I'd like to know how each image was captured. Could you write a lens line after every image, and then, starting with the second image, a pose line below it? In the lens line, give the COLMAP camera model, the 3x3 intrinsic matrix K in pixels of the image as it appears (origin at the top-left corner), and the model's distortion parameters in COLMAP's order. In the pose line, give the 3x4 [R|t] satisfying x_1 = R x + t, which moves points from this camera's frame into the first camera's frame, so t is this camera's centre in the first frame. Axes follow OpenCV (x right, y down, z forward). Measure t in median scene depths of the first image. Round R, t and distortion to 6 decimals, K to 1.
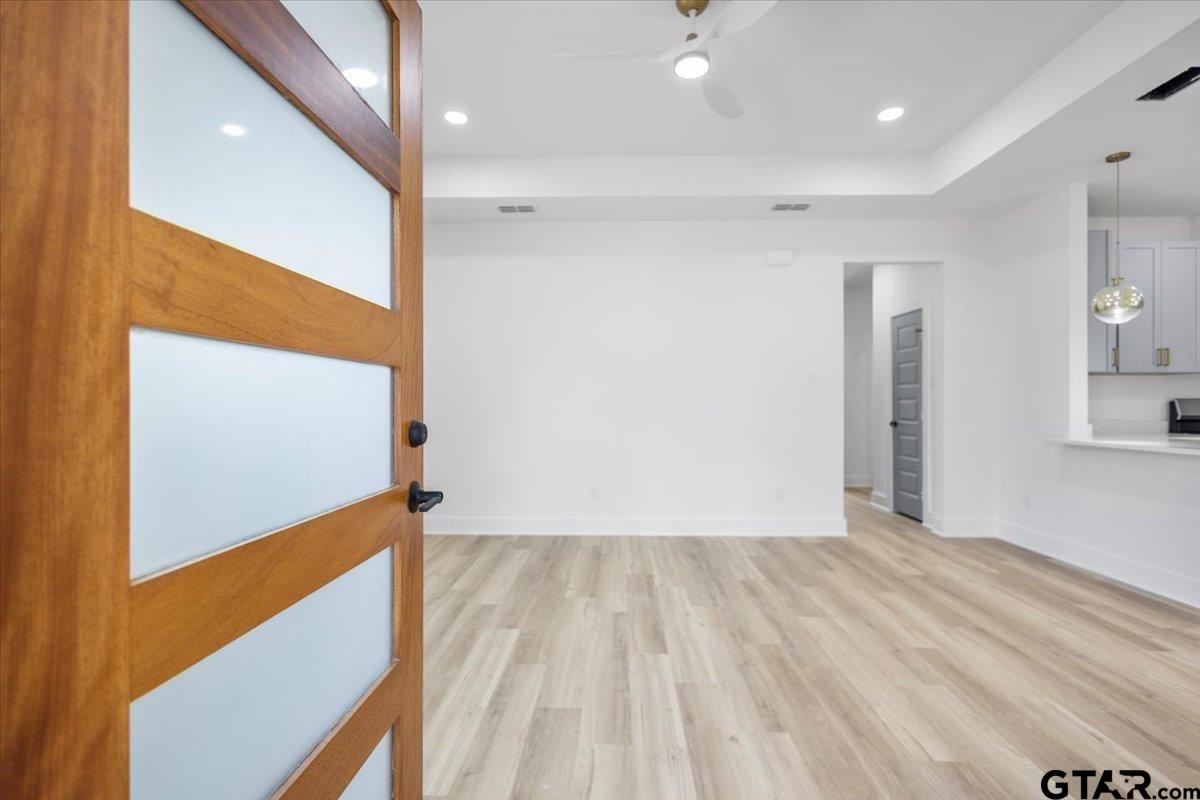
lens RADIAL K [[564.6, 0, 601.4], [0, 564.6, 403.6], [0, 0, 1]] dist [0.002506, -0.000725]
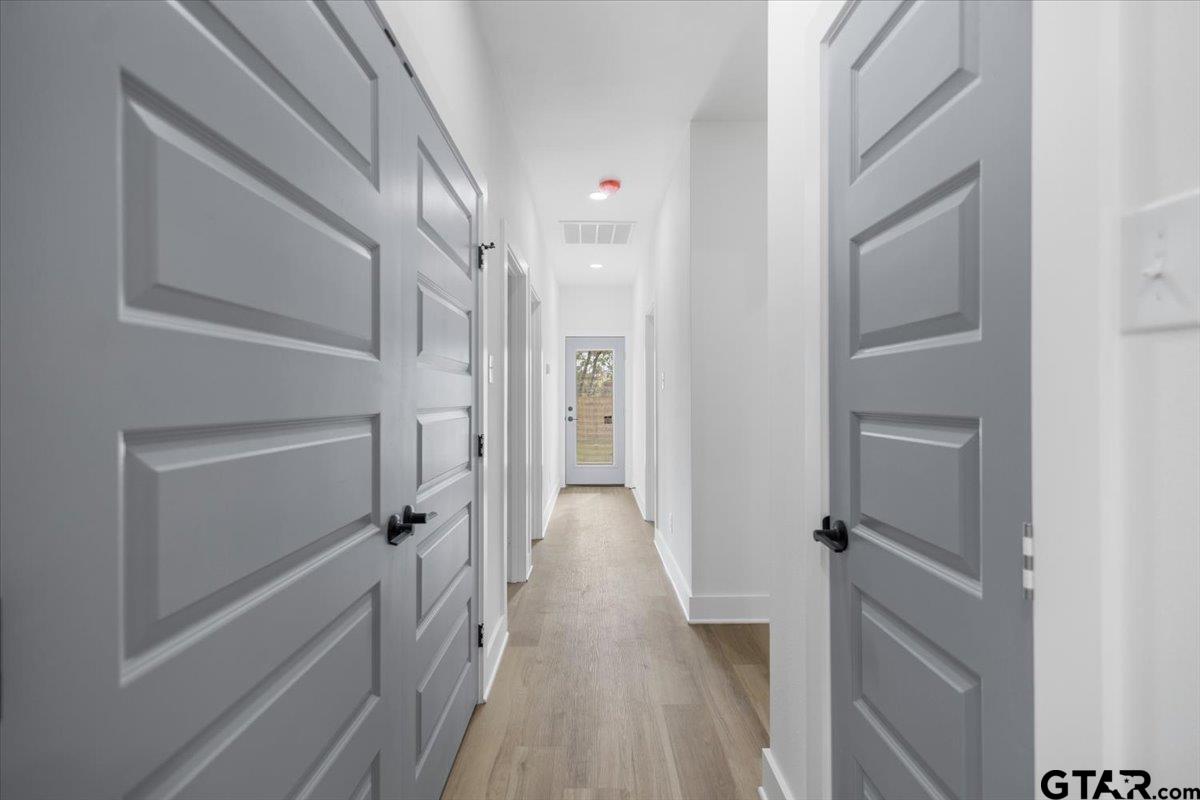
lens RADIAL K [[564.6, 0, 601.4], [0, 564.6, 403.6], [0, 0, 1]] dist [0.002506, -0.000725]
pose [[0.999148, 0.002469, 0.041203, 0.797556], [-0.002879, 0.999947, 0.009898, -0.028035], [-0.041177, -0.010008, 0.999102, 1.498809]]
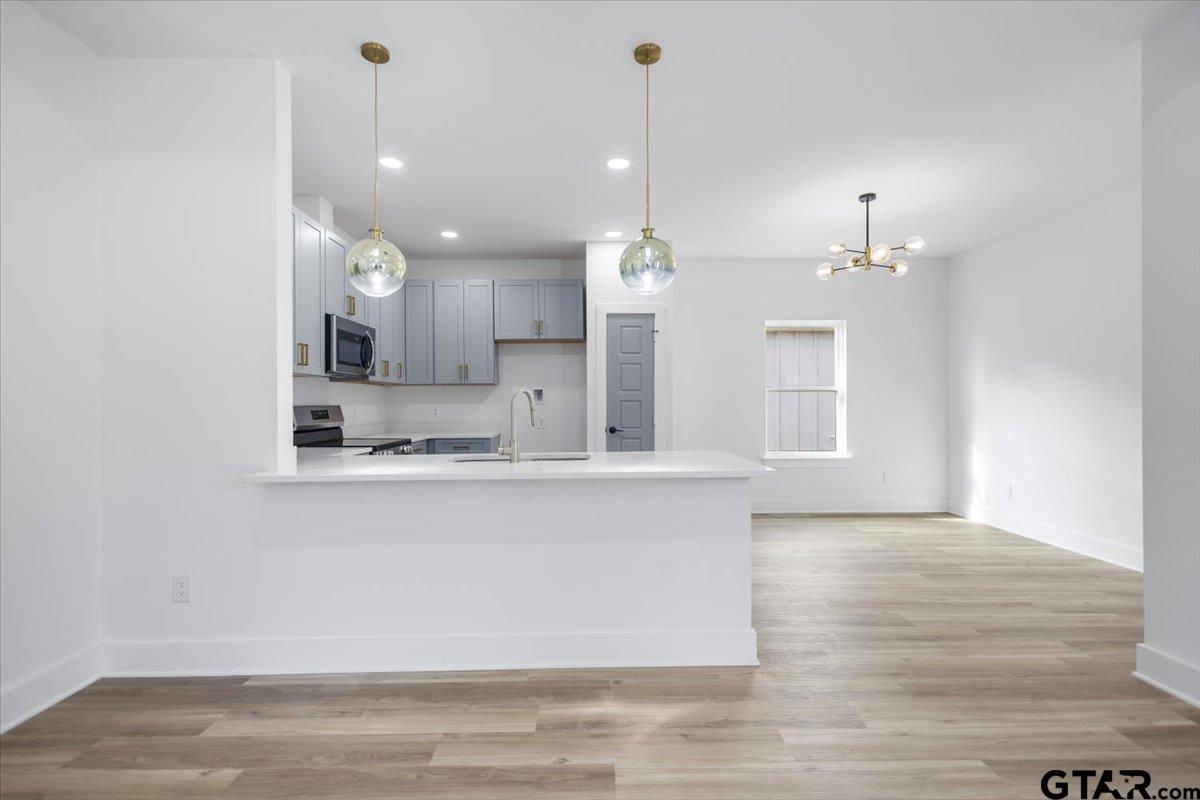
lens RADIAL K [[548.4, 0, 602.0], [0, 548.4, 404.7], [0, 0, 1]] dist [0.002856, -0.000323]
pose [[-0.040227, -0.000548, 0.999190, 0.278965], [0.007009, 0.999975, 0.000831, -0.012718], [-0.999166, 0.007037, -0.040223, 0.880790]]
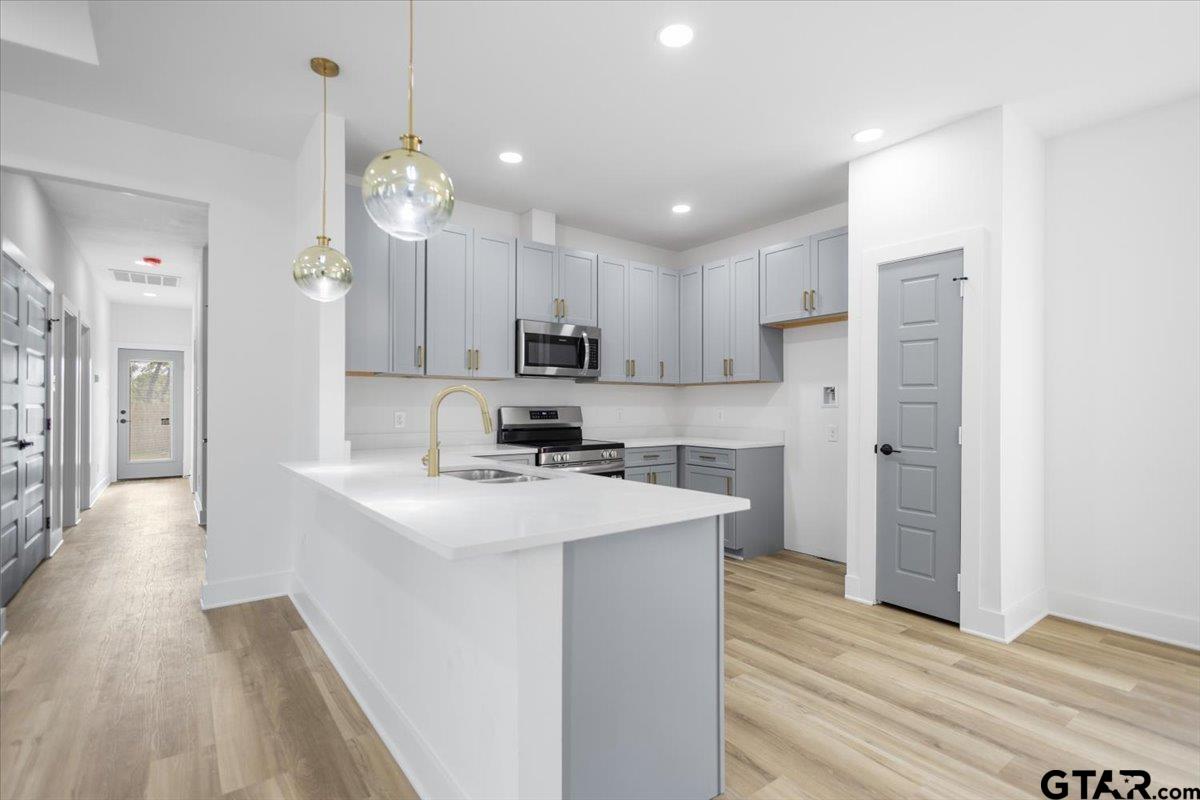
lens RADIAL K [[564.6, 0, 601.4], [0, 564.6, 403.6], [0, 0, 1]] dist [0.002506, -0.000725]
pose [[0.781021, 0.006857, 0.624467, 0.866482], [-0.003434, 0.999972, -0.006686, -0.011904], [-0.624495, 0.003077, 0.781023, 0.268184]]
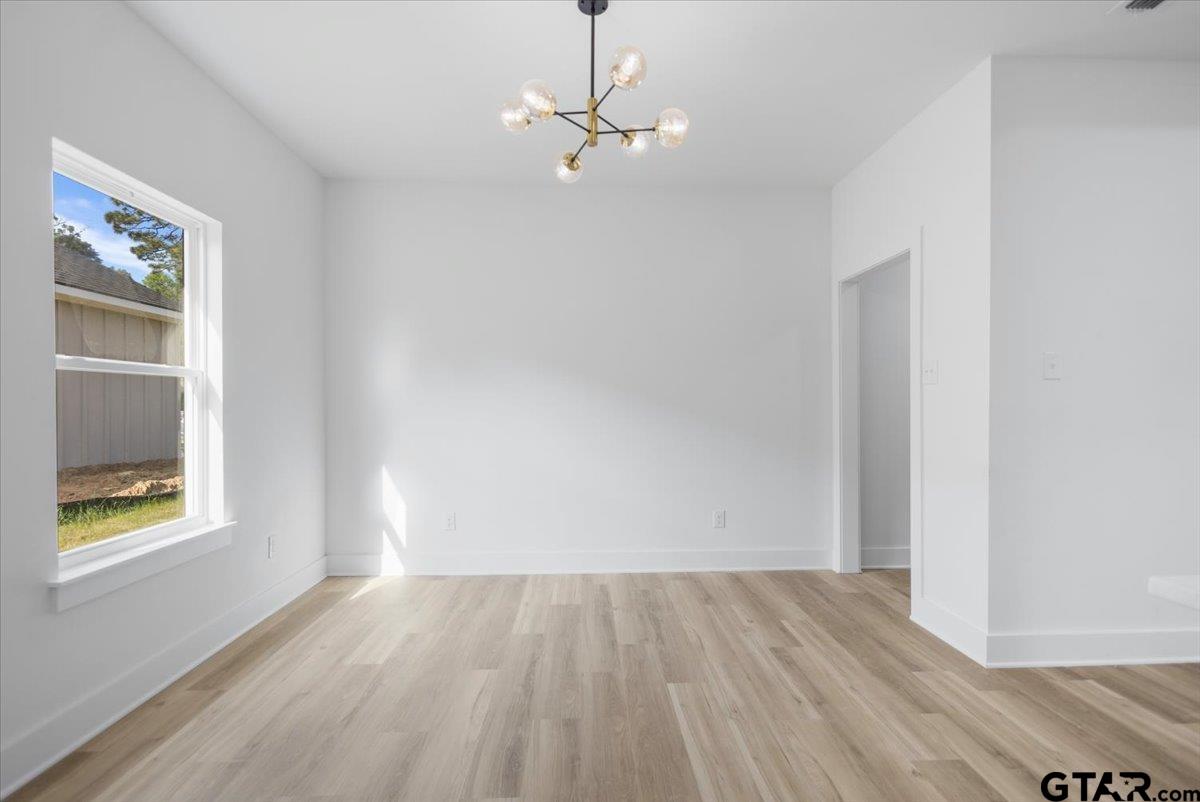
lens RADIAL K [[555.5, 0, 601.1], [0, 555.5, 416.9], [0, 0, 1]] dist [0.010372, 0.000384]
pose [[-0.997785, 0.002490, -0.066470, 1.632250], [0.000771, 0.999665, 0.025869, -0.017013], [0.066512, 0.025760, -0.997453, 0.878980]]
